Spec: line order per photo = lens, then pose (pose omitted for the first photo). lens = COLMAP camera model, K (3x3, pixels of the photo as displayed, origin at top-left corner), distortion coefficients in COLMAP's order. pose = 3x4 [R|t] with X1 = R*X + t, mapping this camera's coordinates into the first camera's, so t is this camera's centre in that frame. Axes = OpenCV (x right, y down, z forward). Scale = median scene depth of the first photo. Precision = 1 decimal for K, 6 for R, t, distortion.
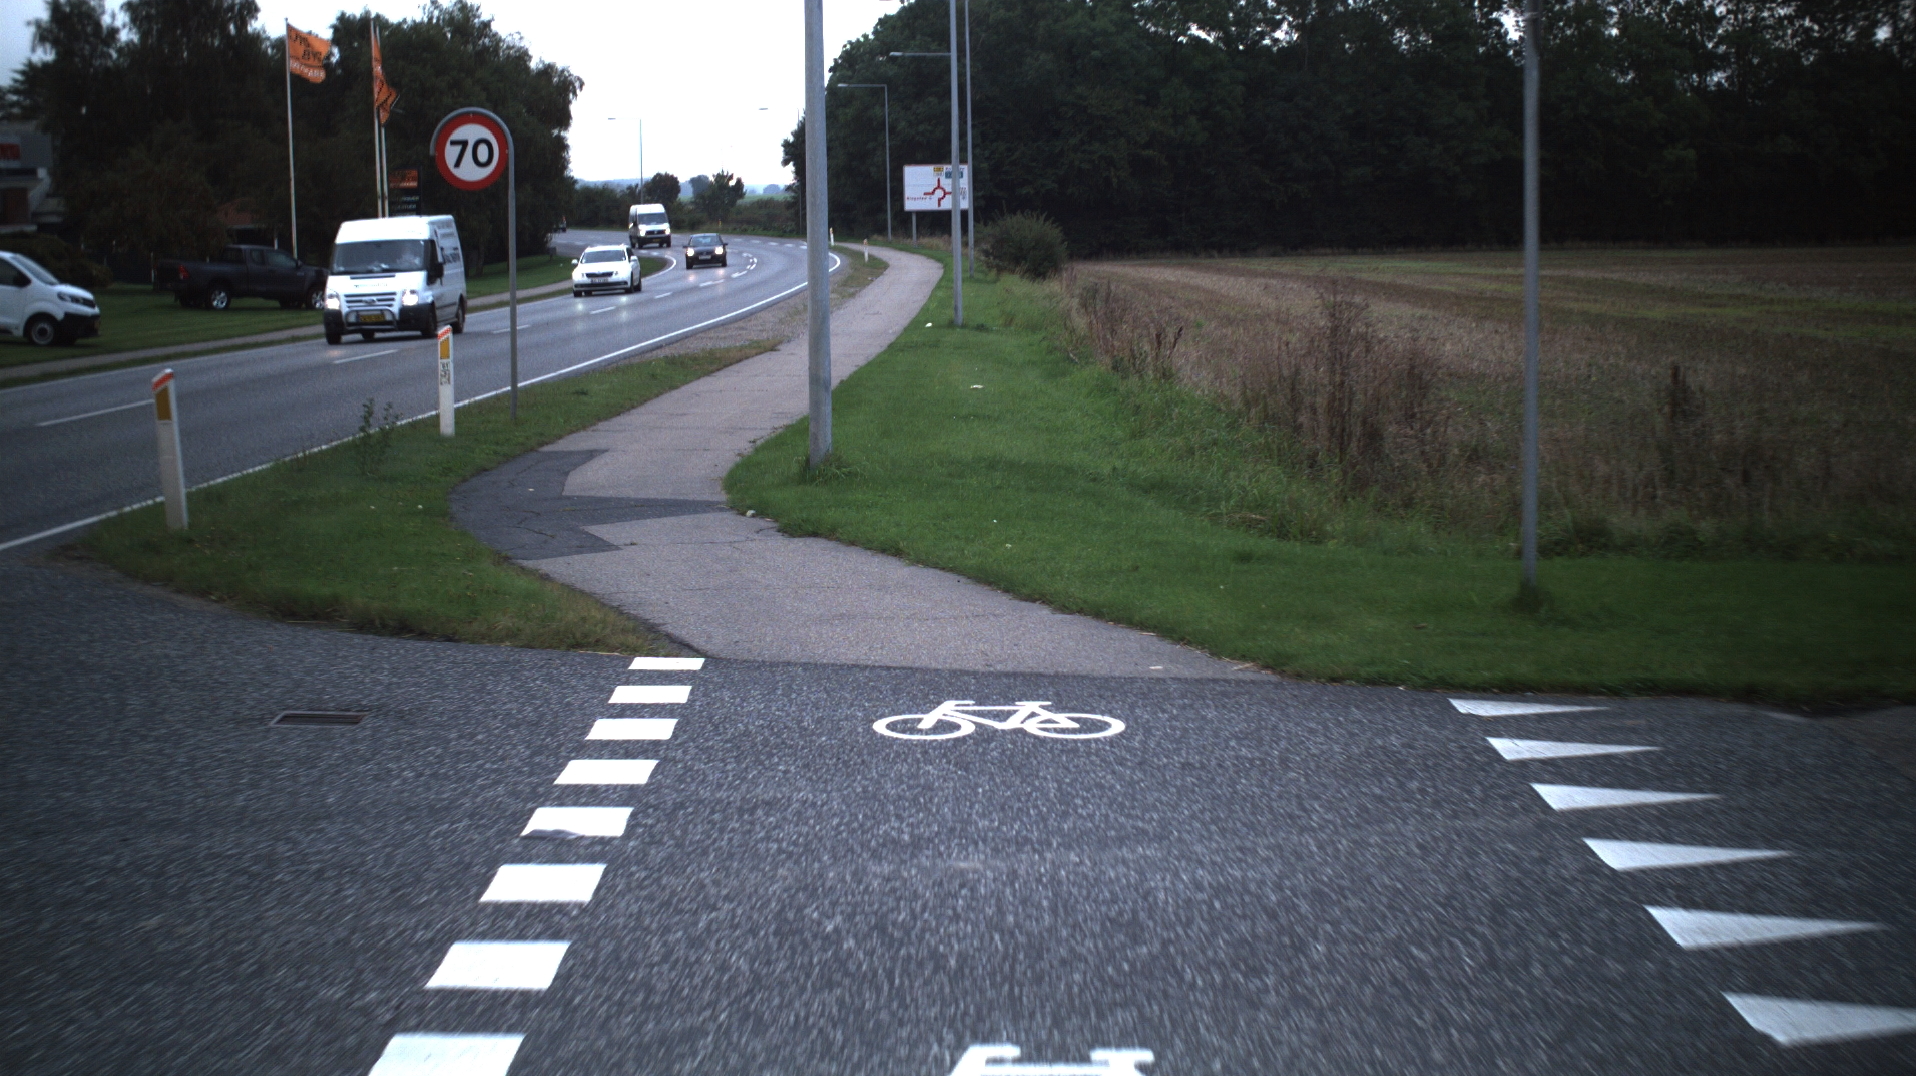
lens RADIAL K [[3386.9, 0, 958.0], [0, 3386.9, 538.0], [0, 0, 1]] dist [-0.277593, 0.484613]
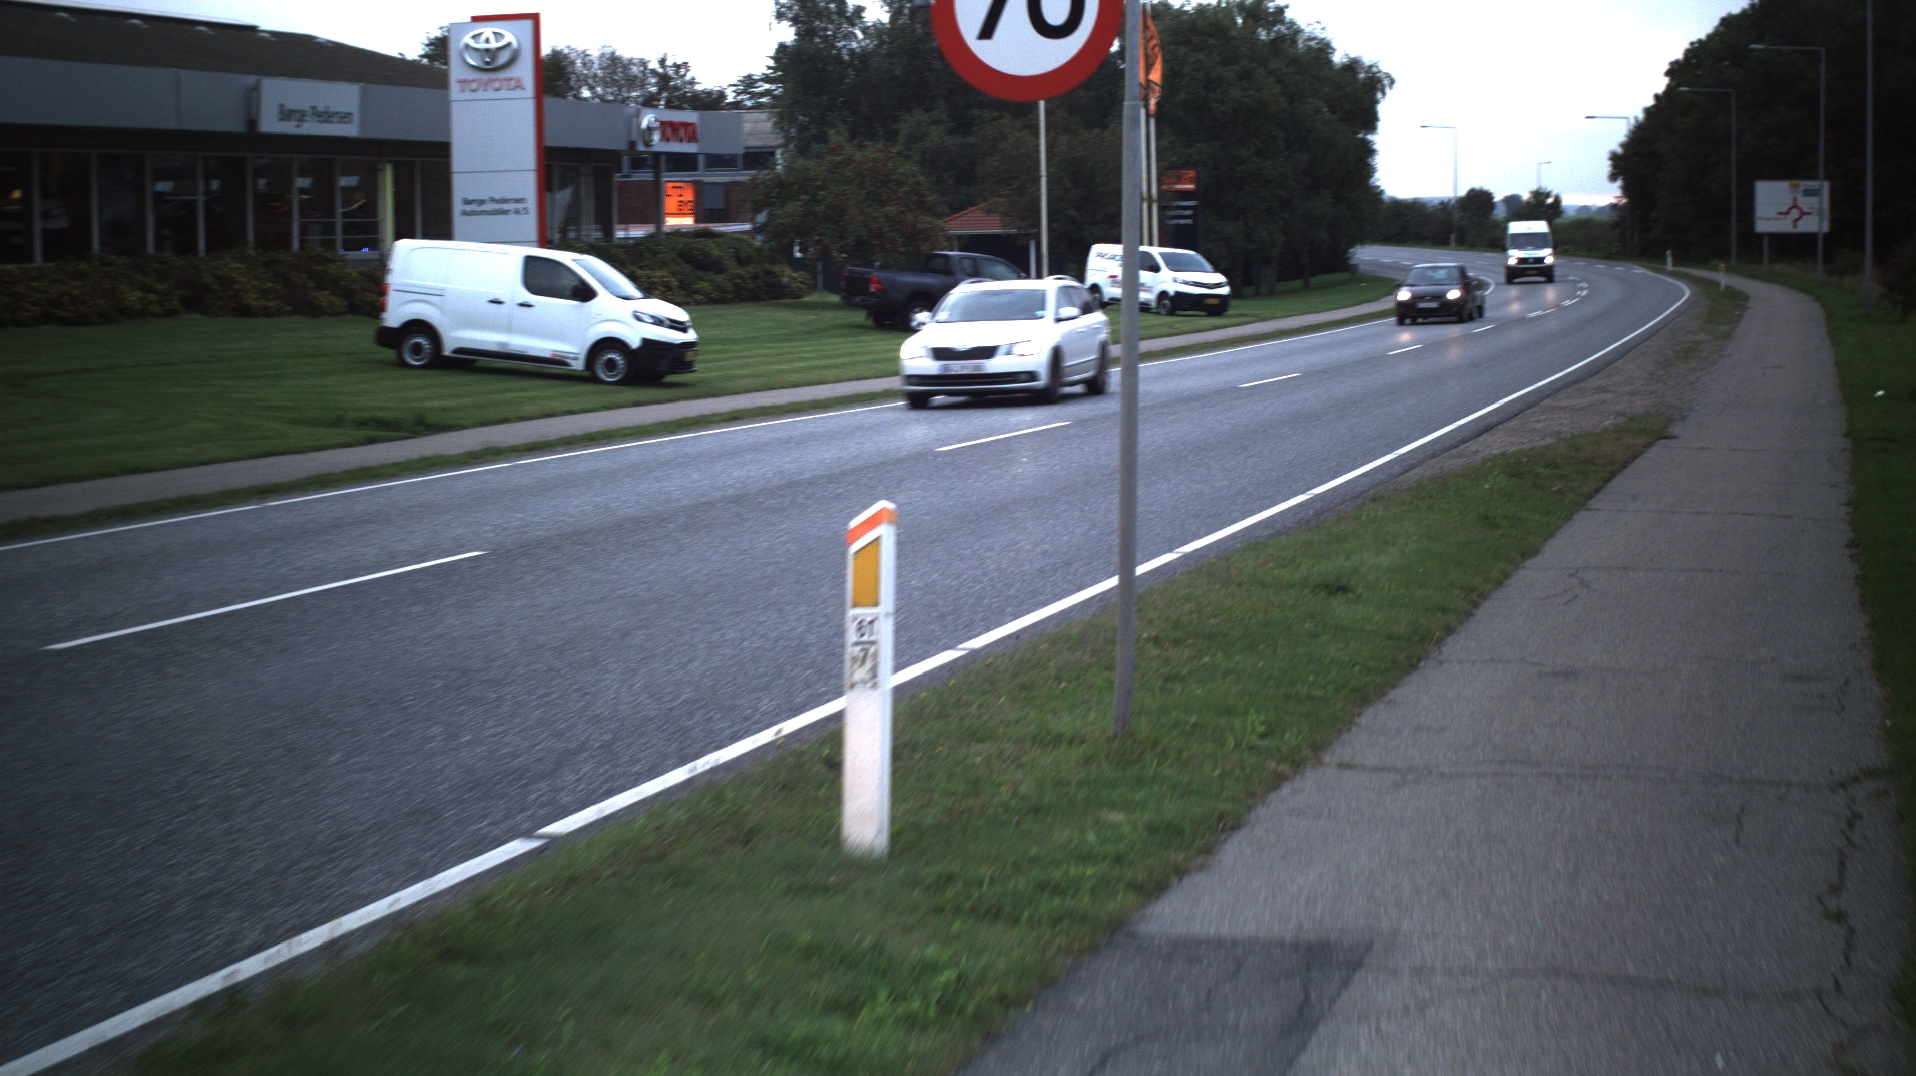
lens RADIAL K [[3386.9, 0, 958.0], [0, 3386.9, 538.0], [0, 0, 1]] dist [-0.277593, 0.484613]
pose [[0.971550, 0.034599, -0.234294, -0.013075], [-0.035782, 0.999359, -0.000799, -0.011320], [0.234116, 0.009160, 0.972165, 0.131026]]
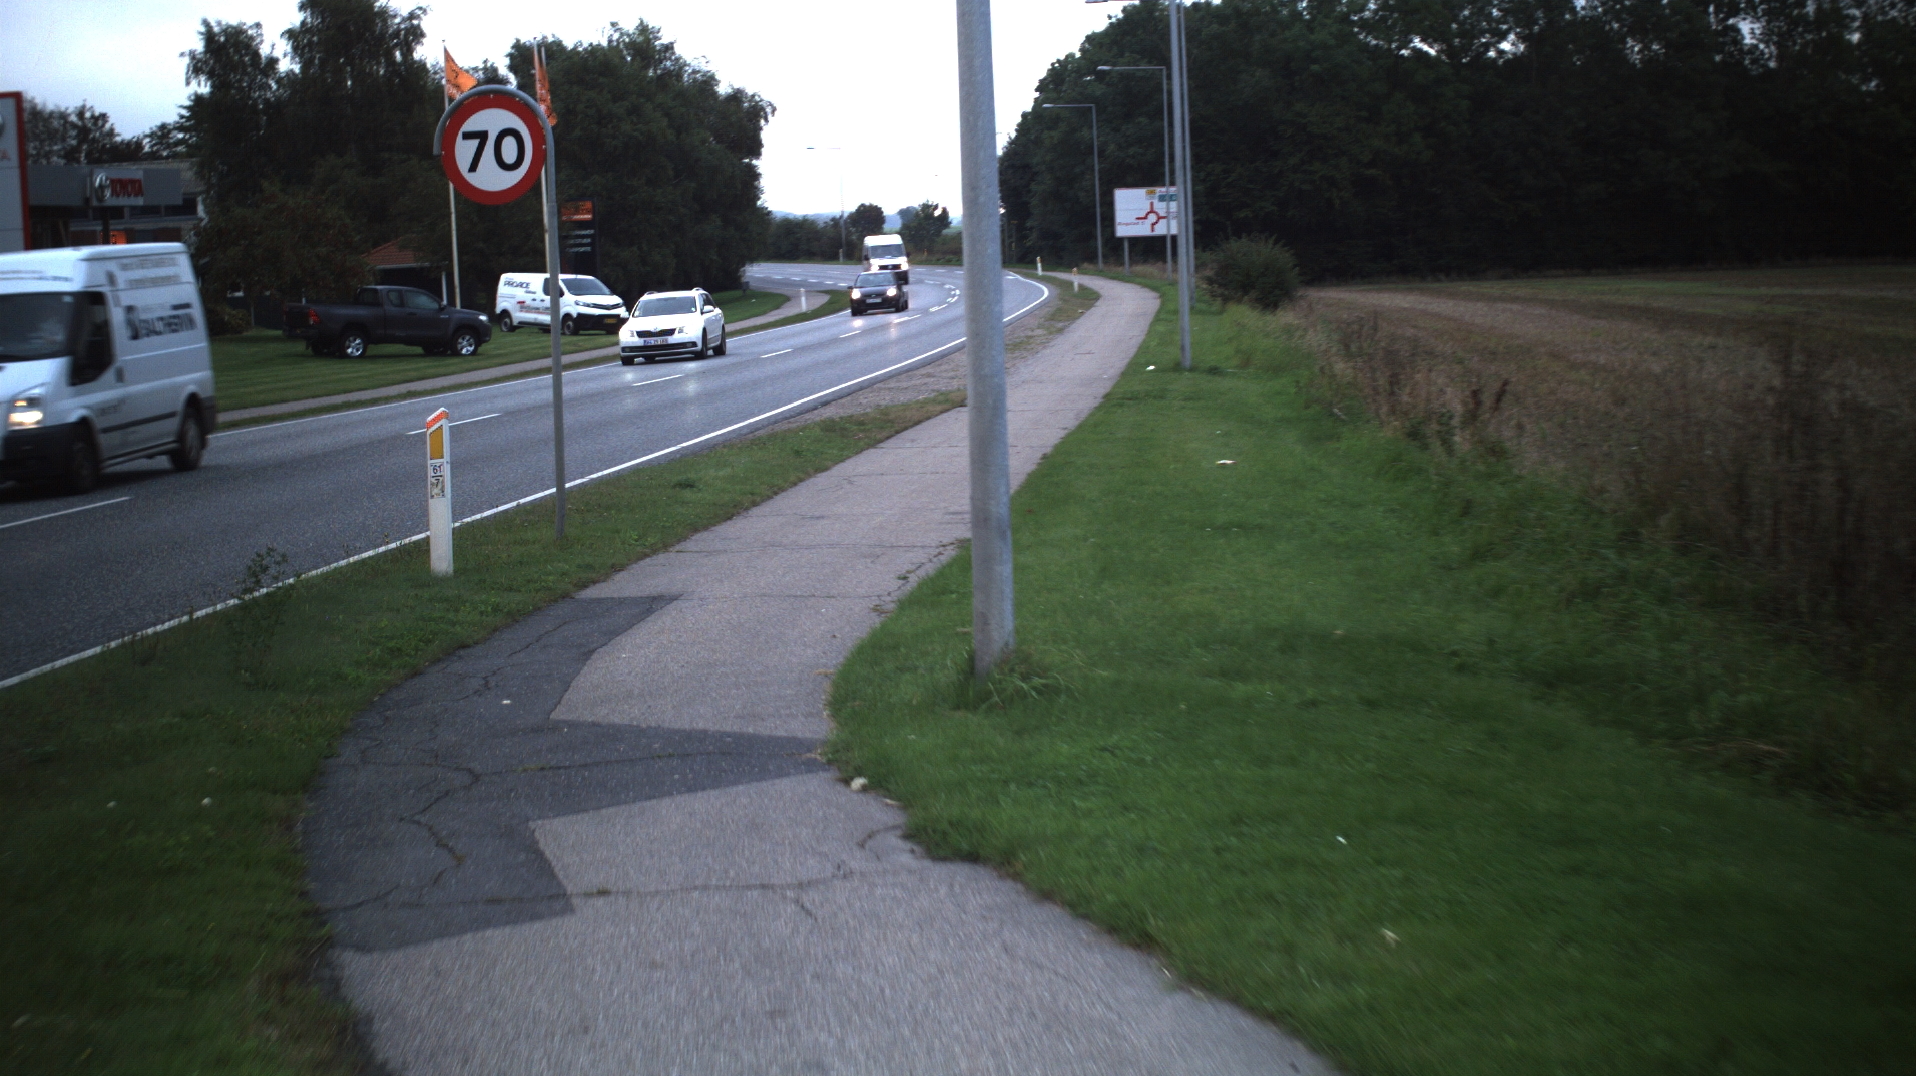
lens RADIAL K [[3386.9, 0, 958.0], [0, 3386.9, 538.0], [0, 0, 1]] dist [-0.277593, 0.484613]
pose [[0.997901, -0.013887, -0.063254, -0.001634], [0.013340, 0.999870, -0.009064, -0.005736], [0.063371, 0.008201, 0.997956, 0.066015]]
